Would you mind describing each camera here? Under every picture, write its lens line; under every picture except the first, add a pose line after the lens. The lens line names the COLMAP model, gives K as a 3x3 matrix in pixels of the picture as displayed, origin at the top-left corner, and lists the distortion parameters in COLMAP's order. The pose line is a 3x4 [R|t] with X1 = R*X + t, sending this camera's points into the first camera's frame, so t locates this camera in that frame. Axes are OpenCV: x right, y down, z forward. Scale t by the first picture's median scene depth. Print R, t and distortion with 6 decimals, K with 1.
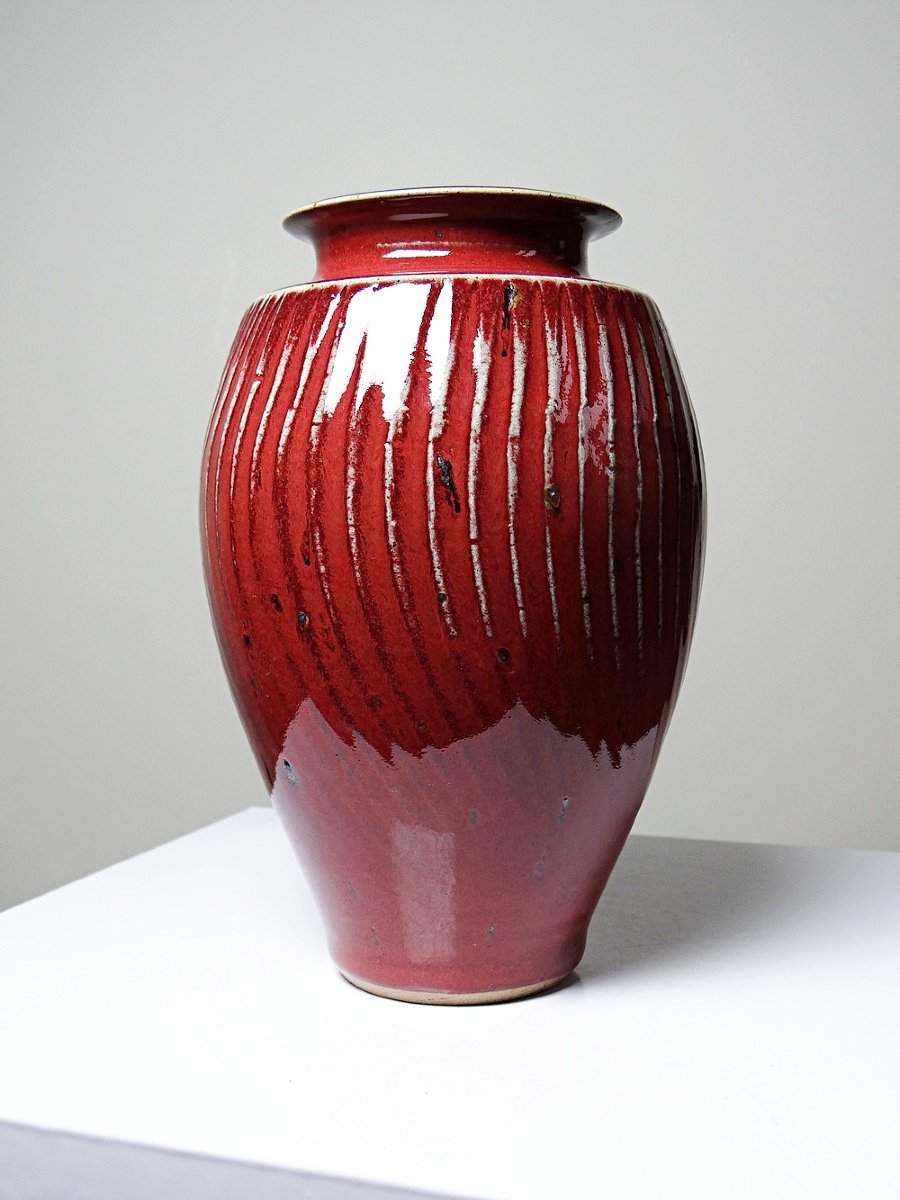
lens RADIAL K [[1448.6, 0, 450.0], [0, 1448.6, 600.0], [0, 0, 1]] dist [-0.019337, -0.022603]
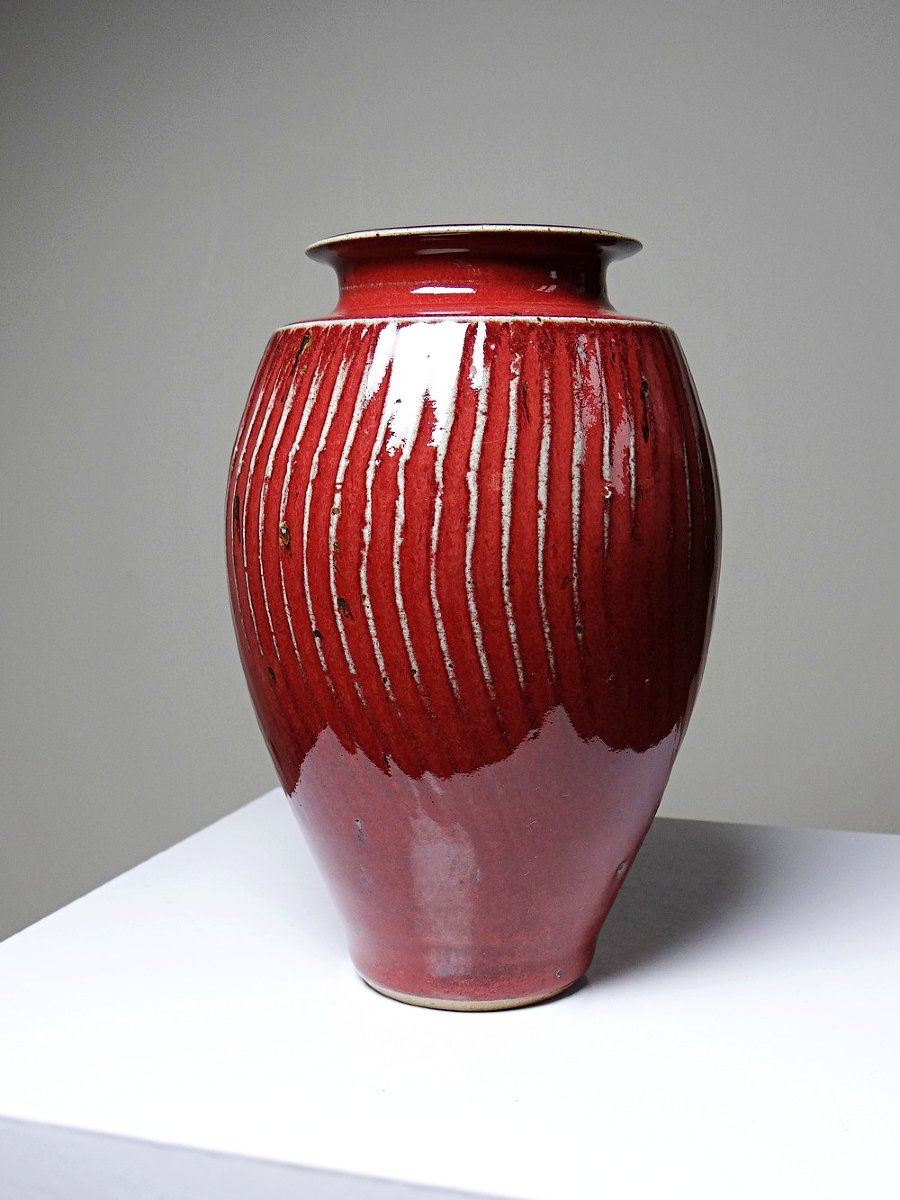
lens RADIAL K [[1447.4, 0, 450.0], [0, 1447.4, 600.0], [0, 0, 1]] dist [0.001411, 0.017165]
pose [[0.466348, 0.109742, -0.877768, 1.062552], [-0.055155, 0.993952, 0.094965, -0.129926], [0.882880, 0.004126, 0.469580, 0.597222]]
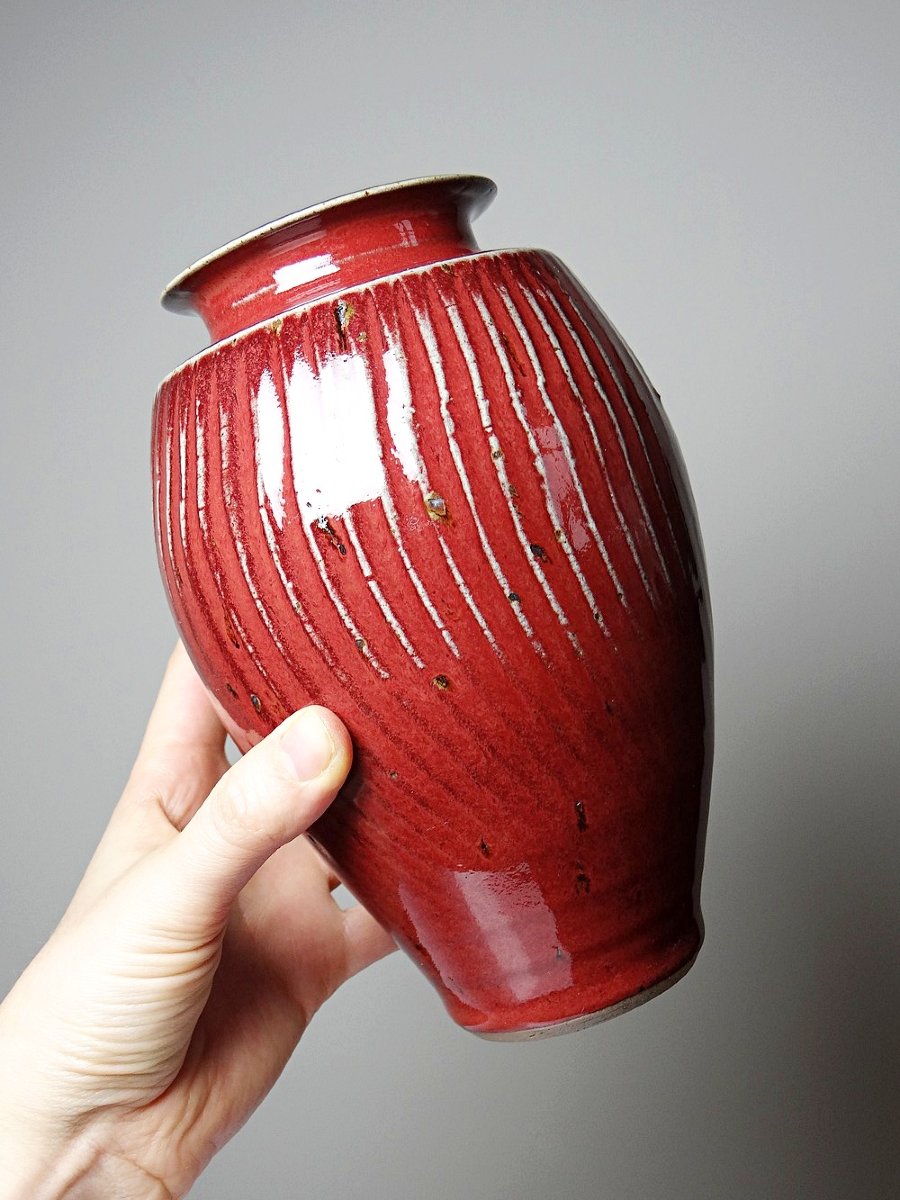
lens RADIAL K [[1448.6, 0, 450.0], [0, 1448.6, 600.0], [0, 0, 1]] dist [-0.019337, -0.022603]
pose [[0.914740, -0.297219, -0.273698, 0.312219], [0.301619, 0.953049, -0.026897, 0.014264], [0.268842, -0.057949, 0.961439, 0.101132]]
